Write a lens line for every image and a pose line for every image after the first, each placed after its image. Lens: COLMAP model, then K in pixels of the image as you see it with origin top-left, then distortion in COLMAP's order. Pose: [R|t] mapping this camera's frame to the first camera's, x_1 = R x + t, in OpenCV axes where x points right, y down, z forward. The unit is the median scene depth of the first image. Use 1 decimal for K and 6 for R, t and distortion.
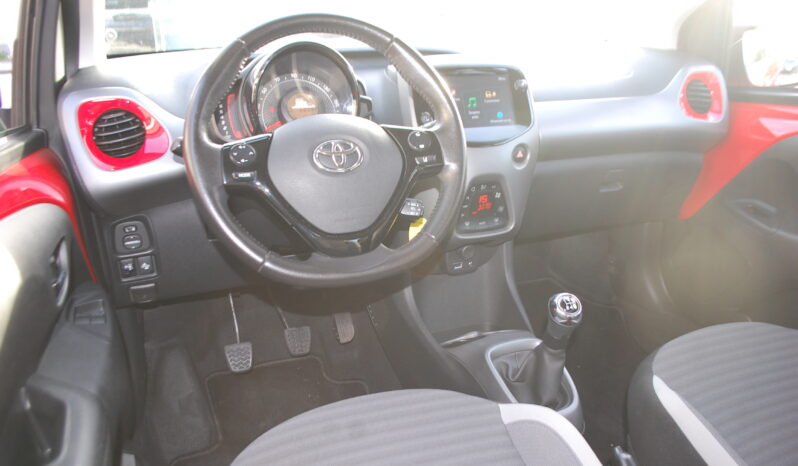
lens RADIAL K [[611.1, 0, 388.9], [0, 611.1, 263.0], [0, 0, 1]] dist [-0.086875, 0.003155]
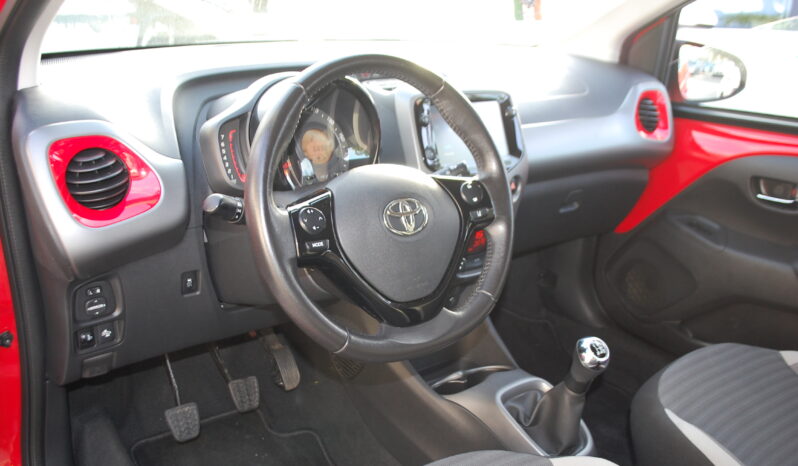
lens RADIAL K [[714.0, 0, 383.7], [0, 714.0, 261.1], [0, 0, 1]] dist [-0.087105, 0.003093]
pose [[0.956118, -0.043931, 0.289668, -0.312955], [0.037478, 0.998911, 0.027790, -0.102493], [-0.290573, -0.015715, 0.956724, -0.010360]]
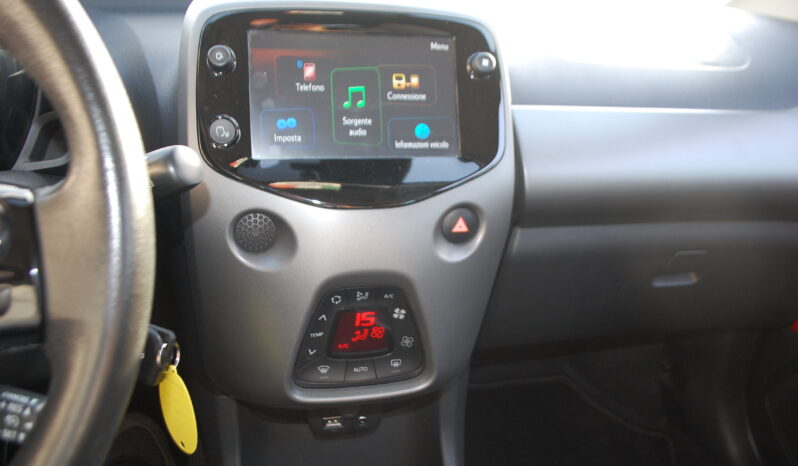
lens RADIAL K [[611.1, 0, 388.9], [0, 611.1, 263.0], [0, 0, 1]] dist [-0.086875, 0.003155]
pose [[0.988787, 0.109917, -0.101084, 0.217173], [-0.105310, 0.993189, 0.049847, -0.173152], [0.105874, -0.038643, 0.993628, 0.575555]]
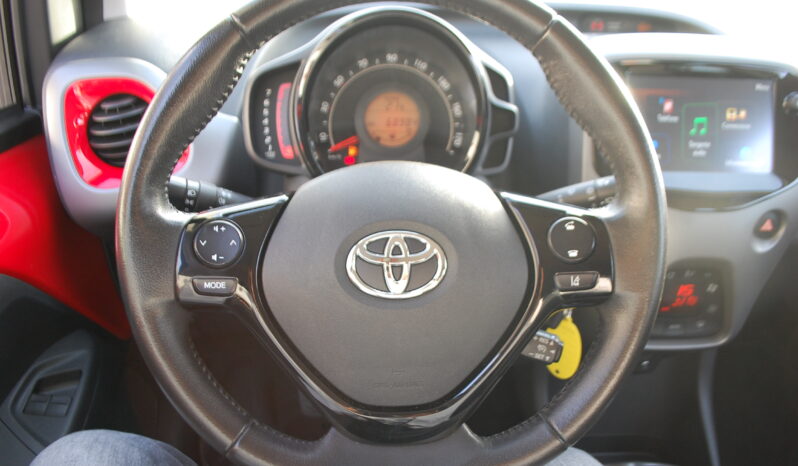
lens RADIAL K [[611.1, 0, 388.9], [0, 611.1, 263.0], [0, 0, 1]] dist [-0.086875, 0.003155]
pose [[0.945040, 0.176235, -0.275392, 0.038459], [-0.136832, 0.978167, 0.156417, -0.186809], [0.296946, -0.110138, 0.948521, 0.371527]]
